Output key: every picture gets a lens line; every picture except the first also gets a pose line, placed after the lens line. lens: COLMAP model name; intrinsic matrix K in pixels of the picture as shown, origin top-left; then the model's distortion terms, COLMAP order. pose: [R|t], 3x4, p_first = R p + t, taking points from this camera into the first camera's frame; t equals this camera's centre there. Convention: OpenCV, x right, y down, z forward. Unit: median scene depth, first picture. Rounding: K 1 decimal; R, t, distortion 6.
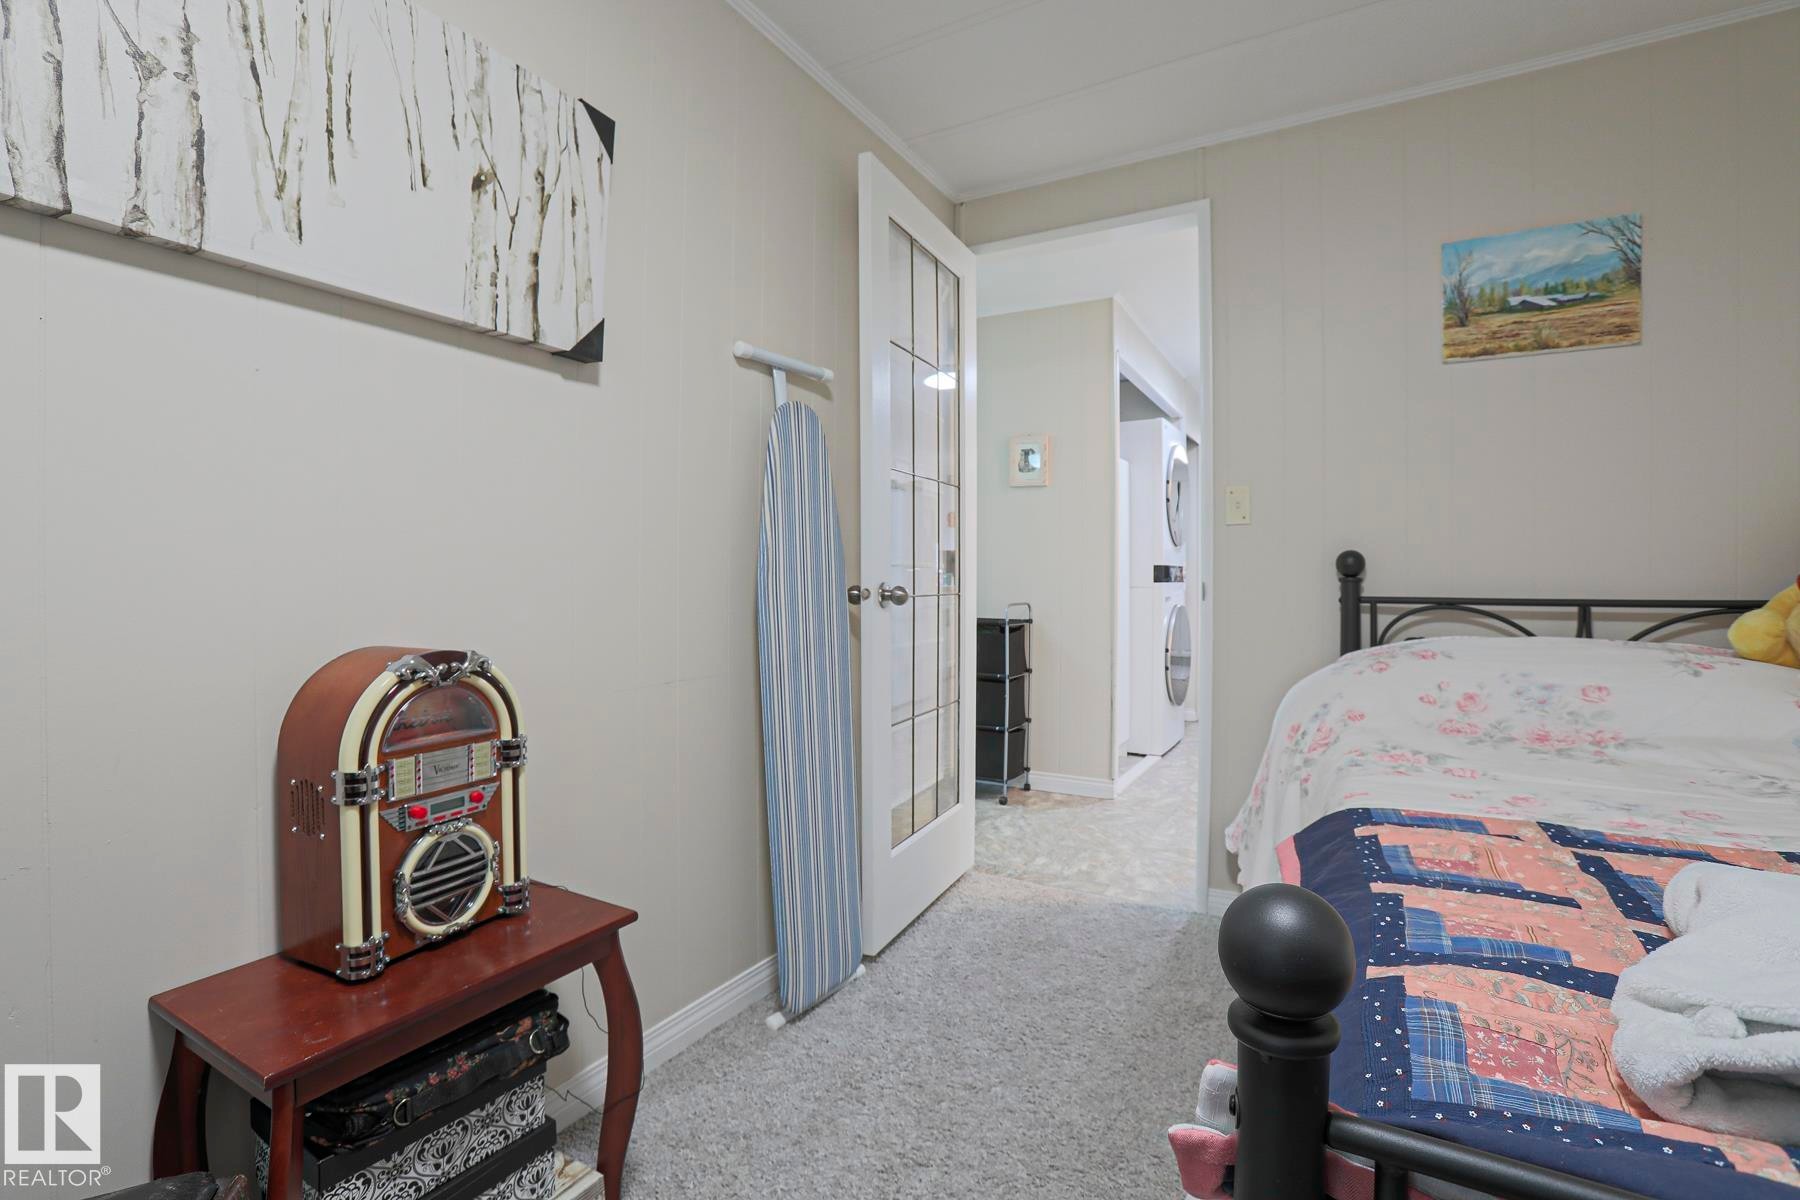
lens RADIAL K [[826.9, 0, 887.0], [0, 826.9, 587.1], [0, 0, 1]] dist [-0.071195, 0.027396]
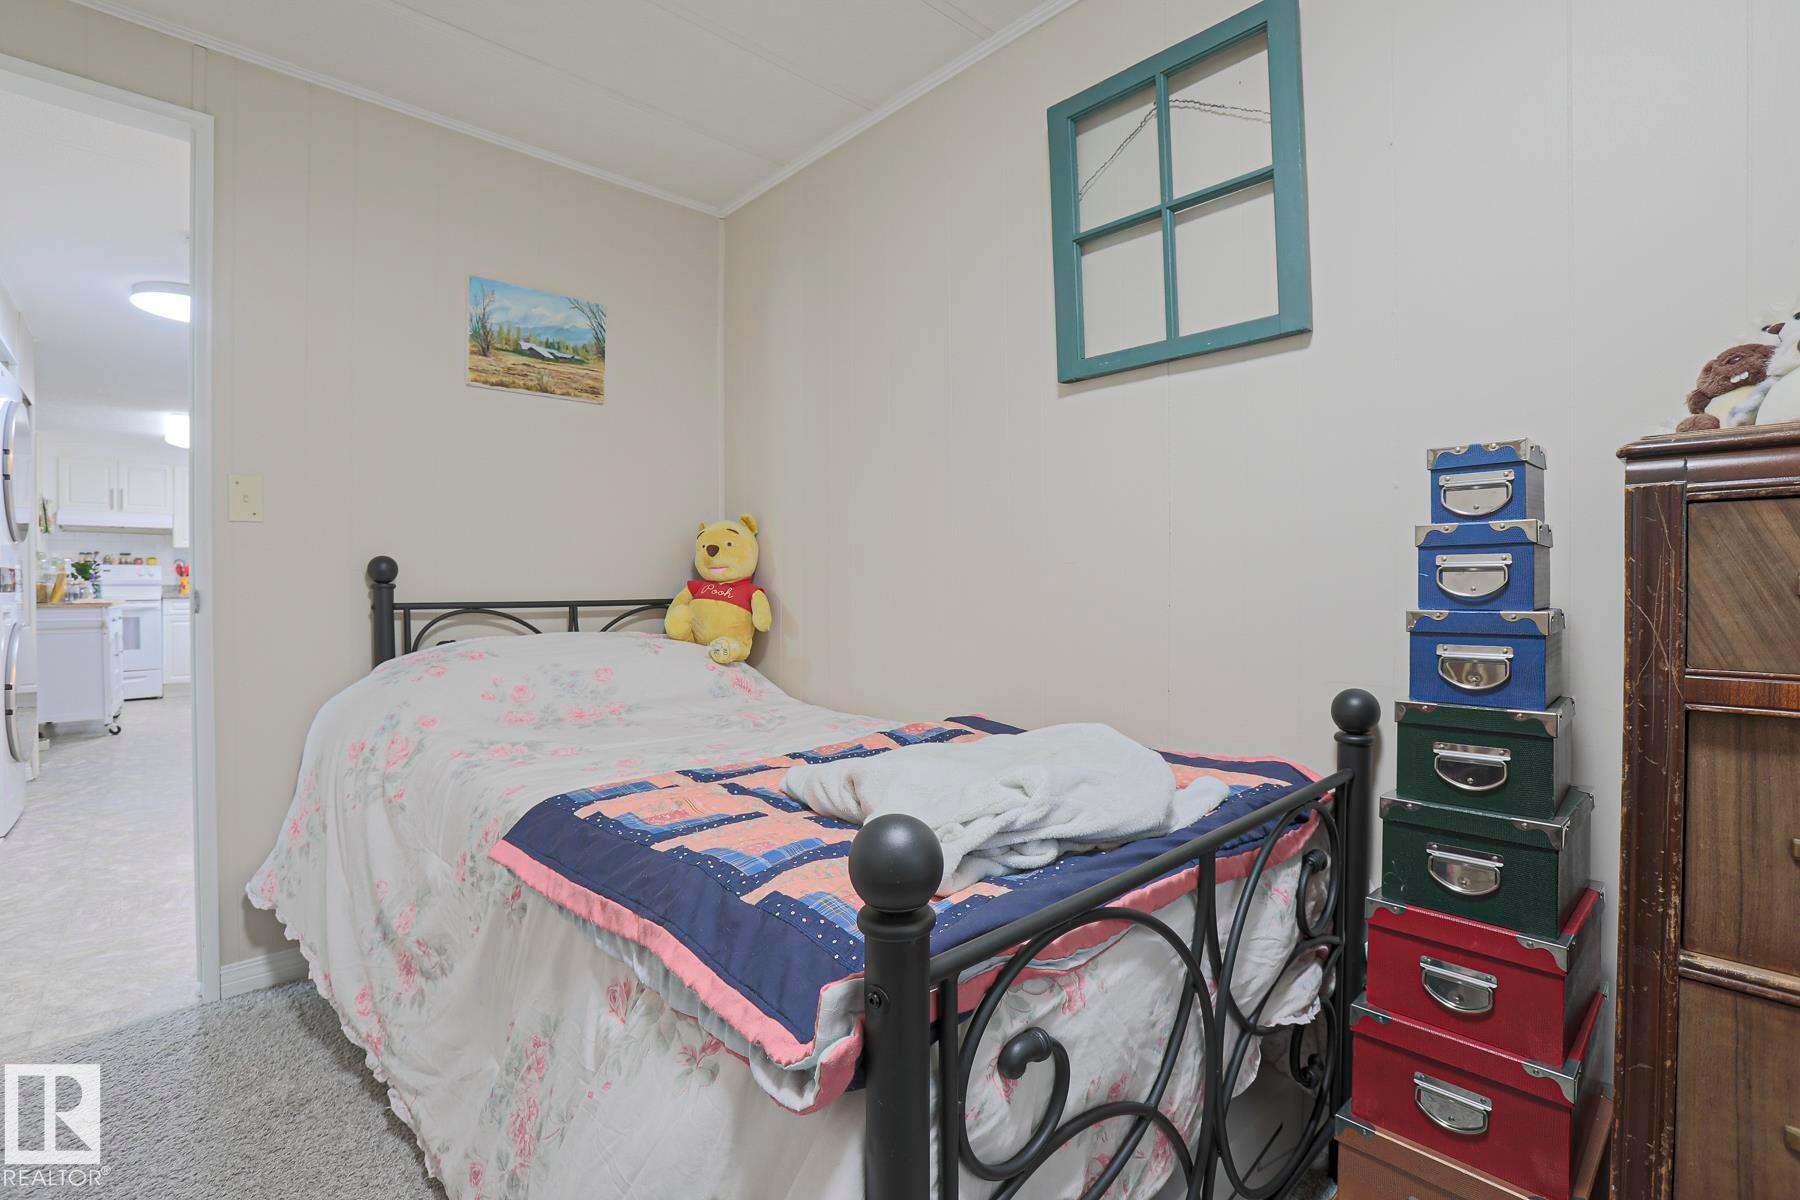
lens RADIAL K [[826.9, 0, 887.0], [0, 826.9, 587.1], [0, 0, 1]] dist [-0.071195, 0.027396]
pose [[0.298055, -0.004867, 0.954536, -0.194997], [0.012990, 0.999915, 0.001043, -0.001046], [-0.954460, 0.012088, 0.298092, 0.148371]]
